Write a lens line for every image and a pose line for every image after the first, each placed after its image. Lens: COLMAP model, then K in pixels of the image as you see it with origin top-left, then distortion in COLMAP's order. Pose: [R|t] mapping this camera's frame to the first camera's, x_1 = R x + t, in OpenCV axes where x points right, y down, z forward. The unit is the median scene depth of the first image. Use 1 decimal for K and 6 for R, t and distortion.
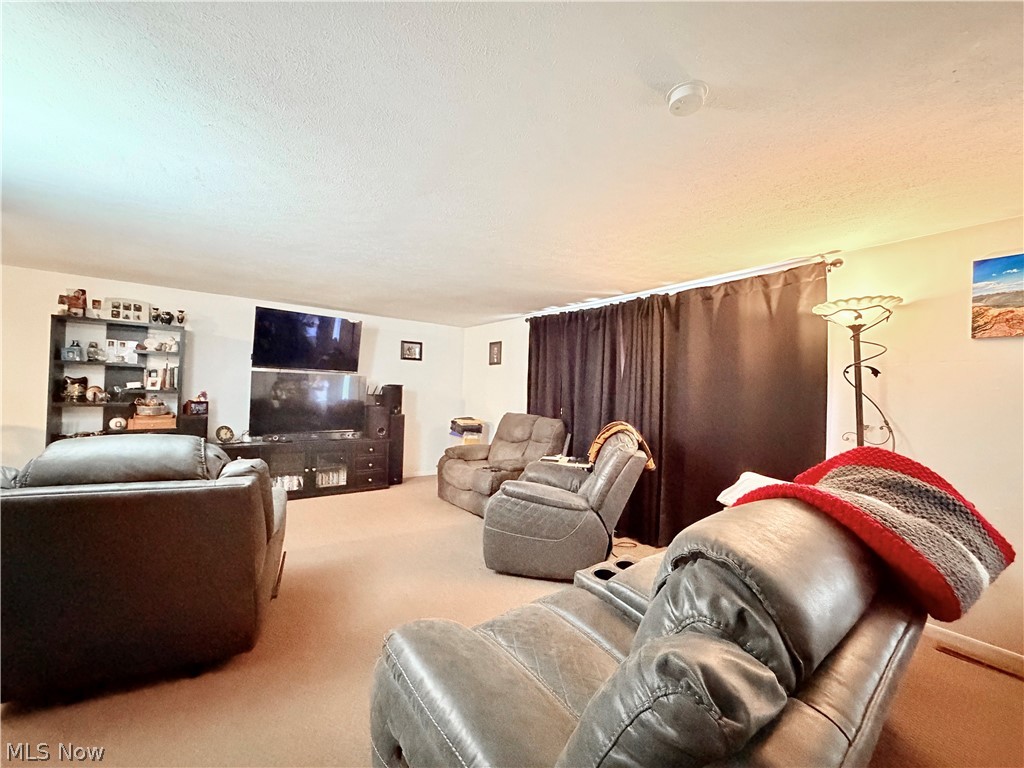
lens RADIAL K [[411.1, 0, 512.0], [0, 411.1, 384.0], [0, 0, 1]] dist [-0.000038, -0.000004]
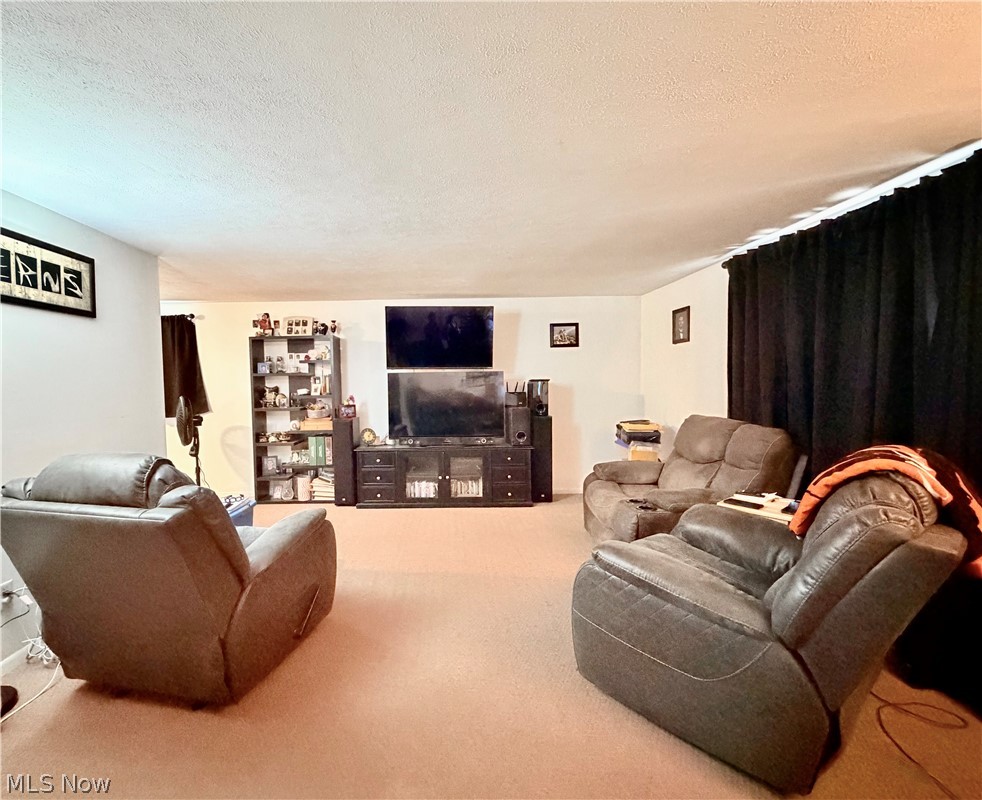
lens RADIAL K [[420.6, 0, 491.0], [0, 420.6, 400.0], [0, 0, 1]] dist [-0.000844, -0.000017]
pose [[0.789961, -0.012483, -0.613030, 0.181023], [0.050322, 0.997740, 0.044530, 0.000189], [0.611089, -0.066026, 0.788804, 0.354525]]
